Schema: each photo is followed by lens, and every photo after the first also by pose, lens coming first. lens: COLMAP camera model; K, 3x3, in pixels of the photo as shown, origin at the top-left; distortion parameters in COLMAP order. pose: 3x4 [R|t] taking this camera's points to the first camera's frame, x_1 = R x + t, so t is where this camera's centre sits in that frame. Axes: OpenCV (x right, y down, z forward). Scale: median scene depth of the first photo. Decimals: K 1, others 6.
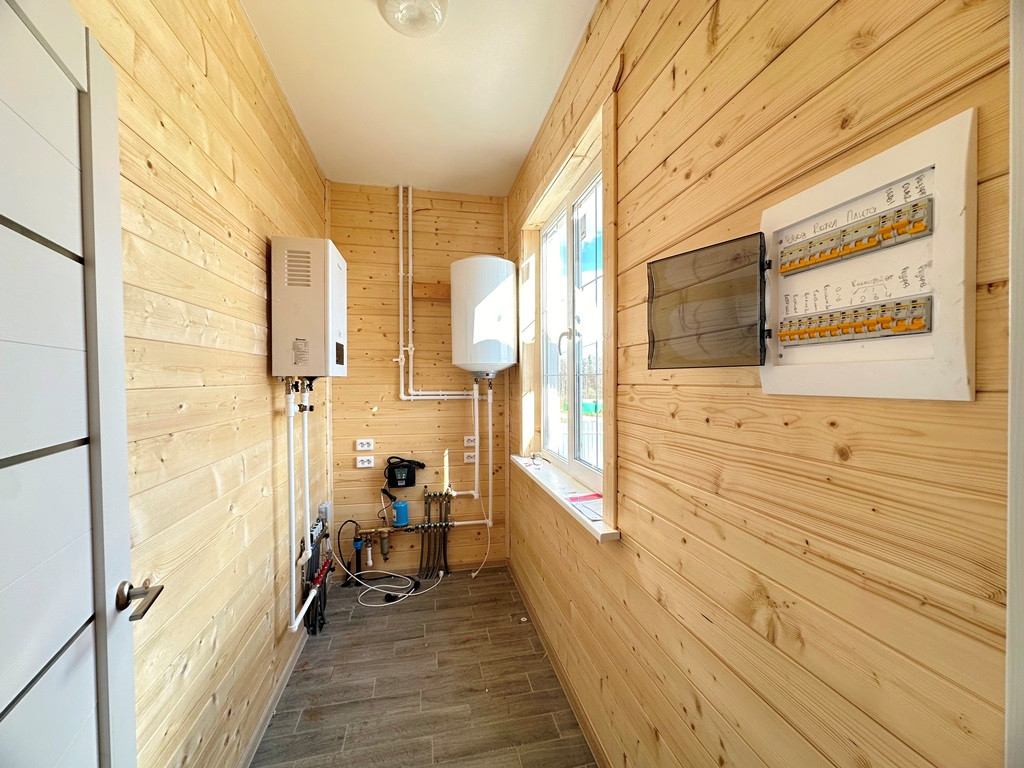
lens RADIAL K [[407.7, 0, 511.0], [0, 407.7, 384.8], [0, 0, 1]] dist [-0.003135, -0.000230]
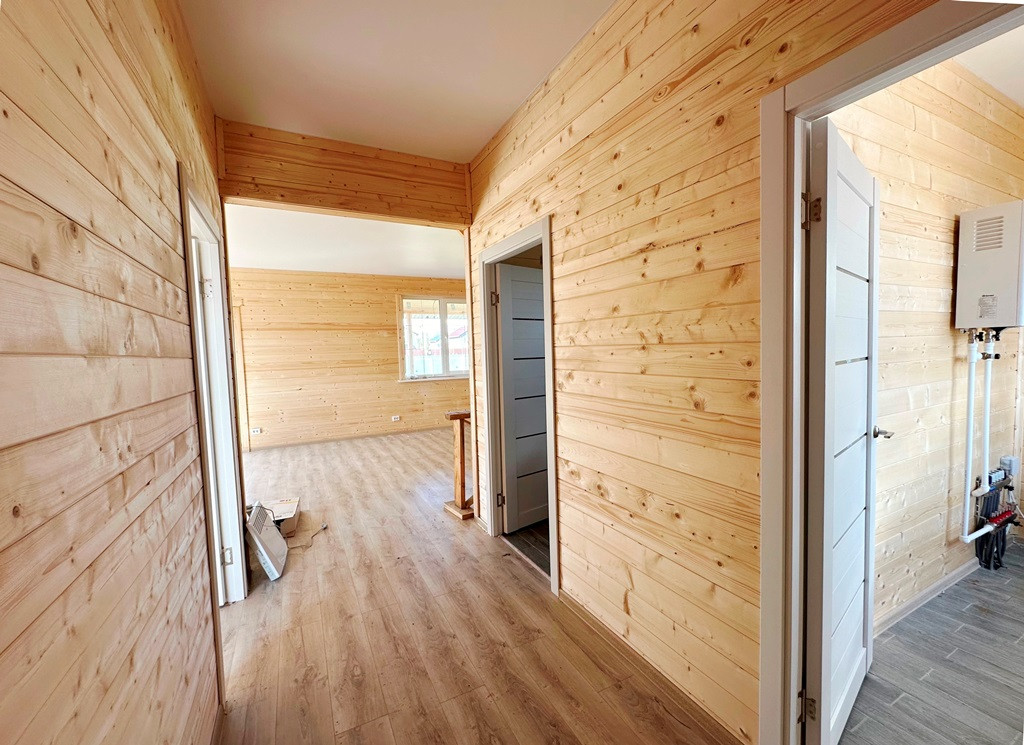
lens RADIAL K [[426.3, 0, 512.0], [0, 426.3, 372.5], [0, 0, 1]] dist [-0.001118, 0.000150]
pose [[0.262877, 0.055773, -0.963216, 0.294147], [0.010552, 0.998102, 0.060673, 0.018186], [0.964772, -0.026114, 0.261790, -0.603349]]
